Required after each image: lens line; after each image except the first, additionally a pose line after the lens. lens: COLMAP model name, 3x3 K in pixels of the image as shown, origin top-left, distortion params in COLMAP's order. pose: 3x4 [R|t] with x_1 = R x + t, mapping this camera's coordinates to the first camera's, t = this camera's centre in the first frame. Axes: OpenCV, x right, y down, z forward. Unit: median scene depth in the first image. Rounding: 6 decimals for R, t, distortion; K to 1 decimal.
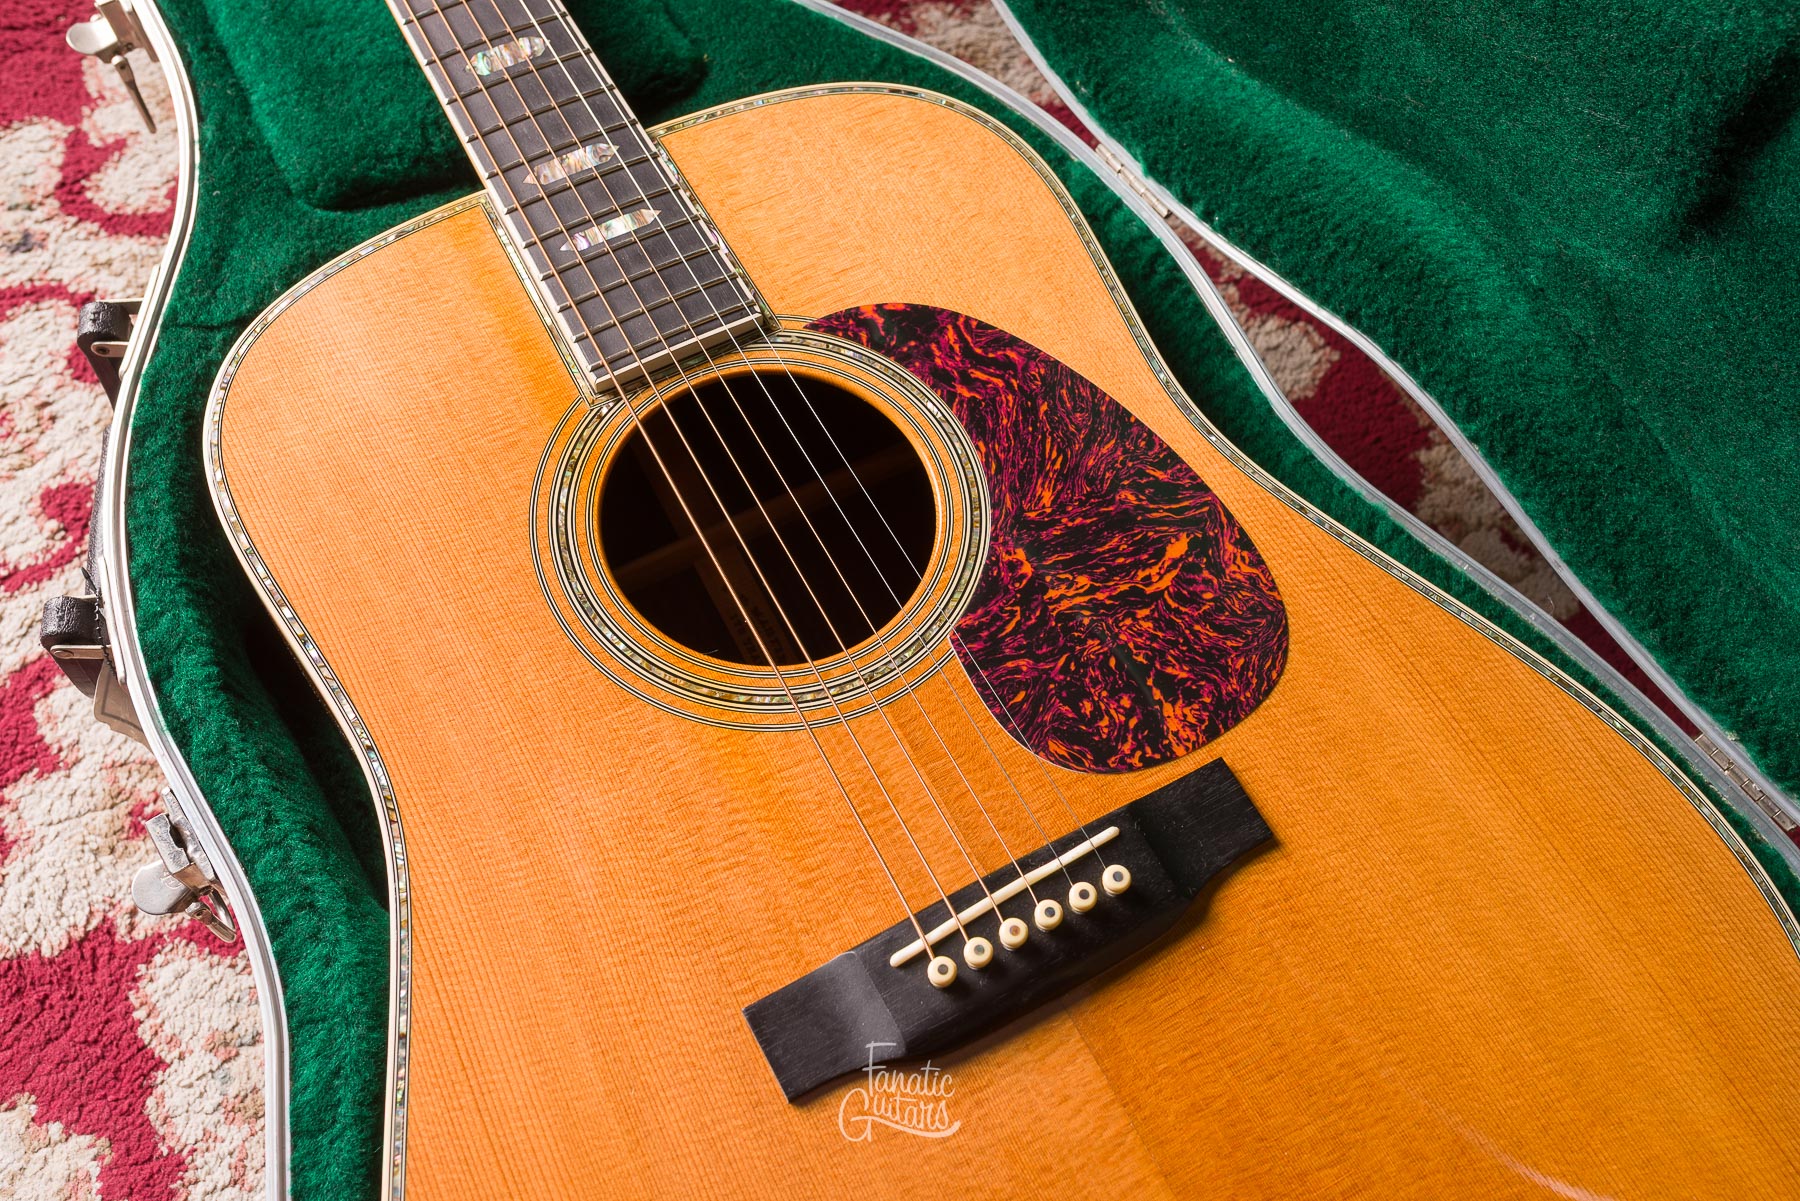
lens RADIAL K [[1747.6, 0, 900.0], [0, 1747.6, 600.5], [0, 0, 1]] dist [-0.004251, 0.001407]
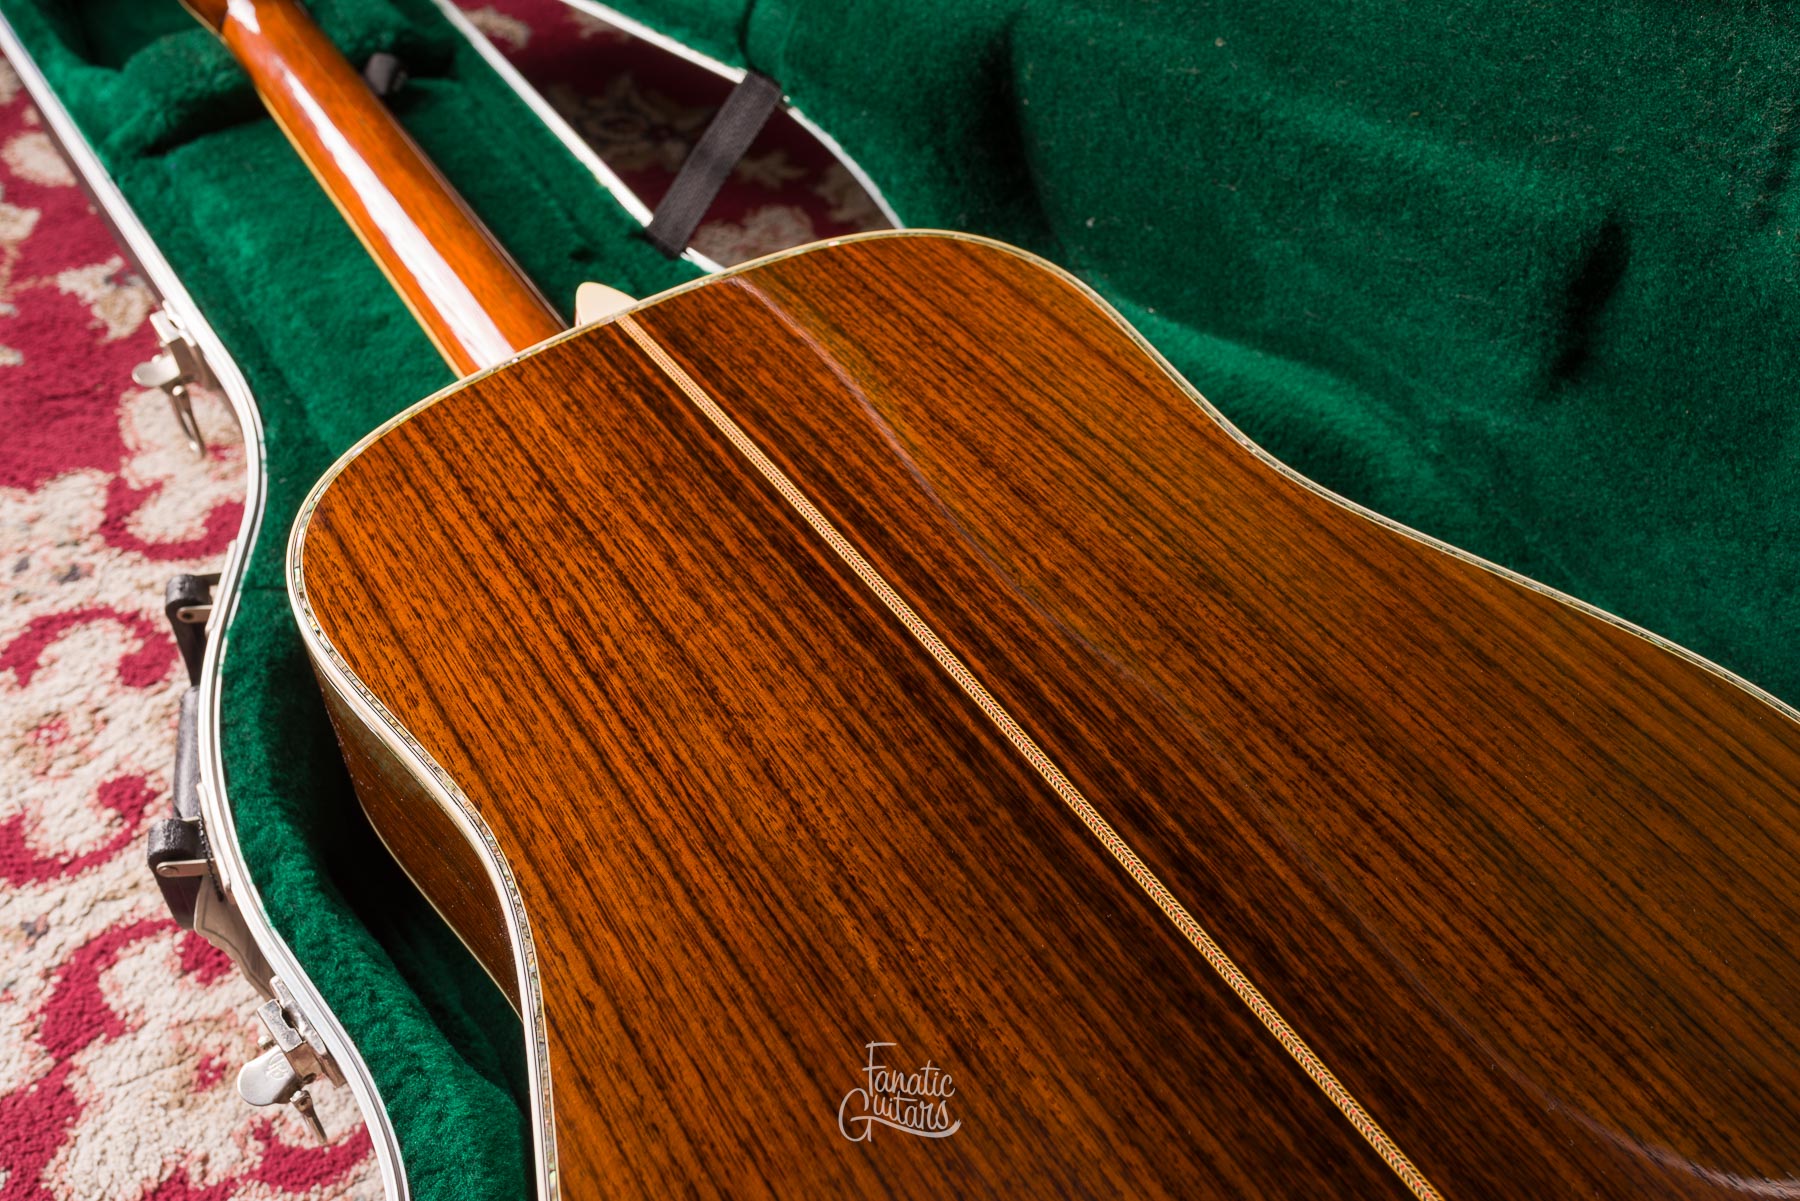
lens RADIAL K [[1763.5, 0, 900.0], [0, 1763.5, 600.5], [0, 0, 1]] dist [-0.002893, 0.001882]
pose [[0.994528, -0.082272, 0.064390, -0.080680], [0.095213, 0.967447, -0.234478, 0.159077], [-0.043003, 0.239326, 0.969987, -0.114864]]
